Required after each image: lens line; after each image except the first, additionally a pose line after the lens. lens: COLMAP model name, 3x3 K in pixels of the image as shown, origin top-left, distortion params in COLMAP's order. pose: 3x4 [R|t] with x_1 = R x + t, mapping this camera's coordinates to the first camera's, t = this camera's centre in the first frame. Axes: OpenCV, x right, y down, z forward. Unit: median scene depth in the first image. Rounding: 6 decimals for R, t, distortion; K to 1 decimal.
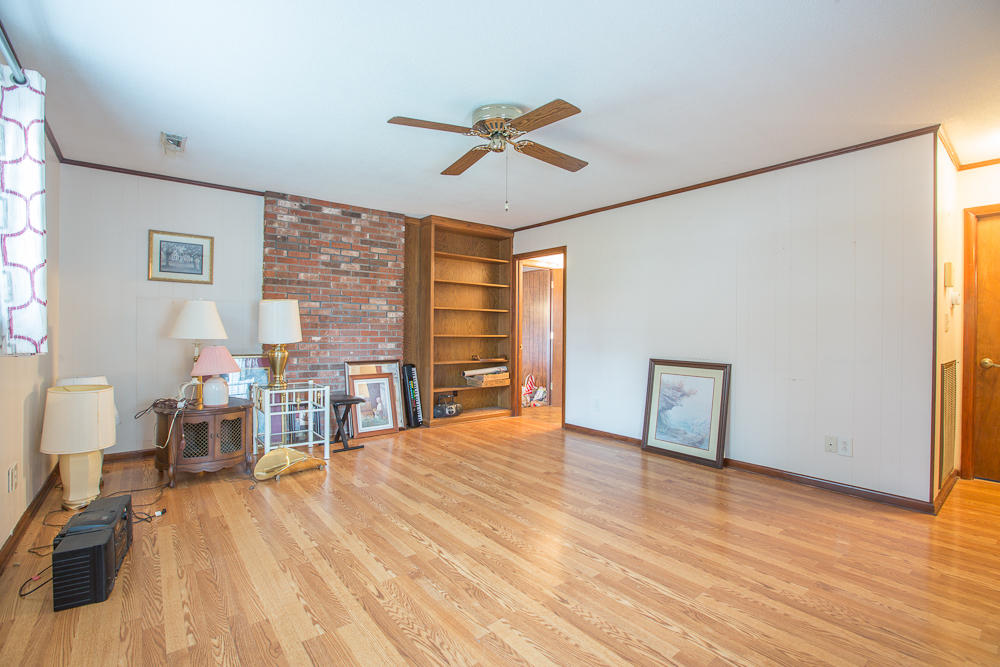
lens RADIAL K [[454.1, 0, 493.8], [0, 454.1, 330.4], [0, 0, 1]] dist [-0.039182, 0.001516]
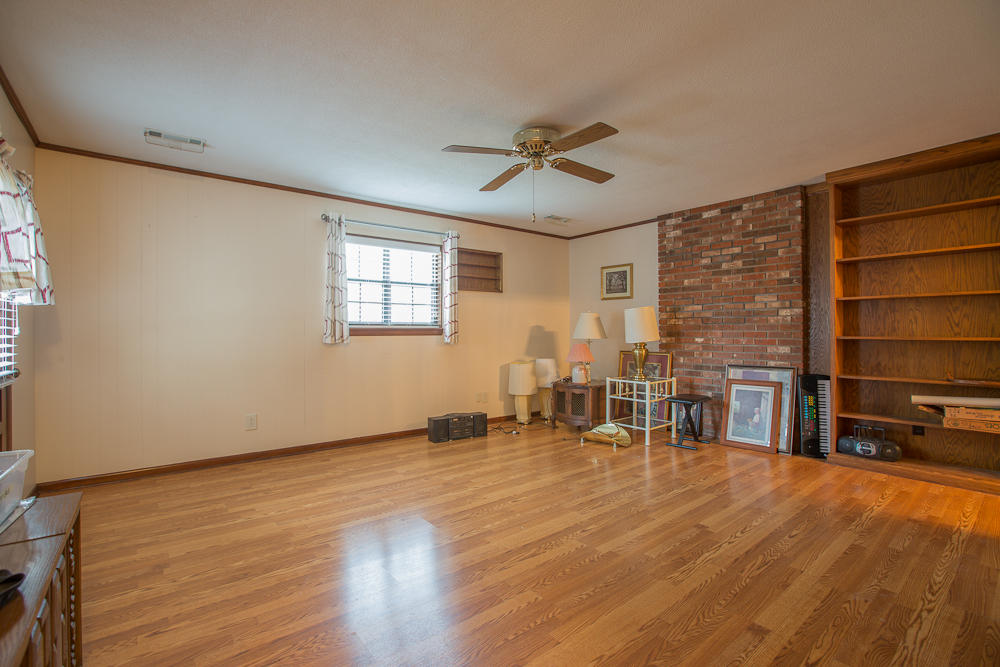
lens RADIAL K [[454.1, 0, 497.5], [0, 454.1, 333.1], [0, 0, 1]] dist [-0.039182, 0.001516]
pose [[0.012512, -0.003343, -0.999916, 0.624710], [0.006993, 0.999970, -0.003256, 0.002504], [0.999897, -0.006952, 0.012535, 0.496847]]
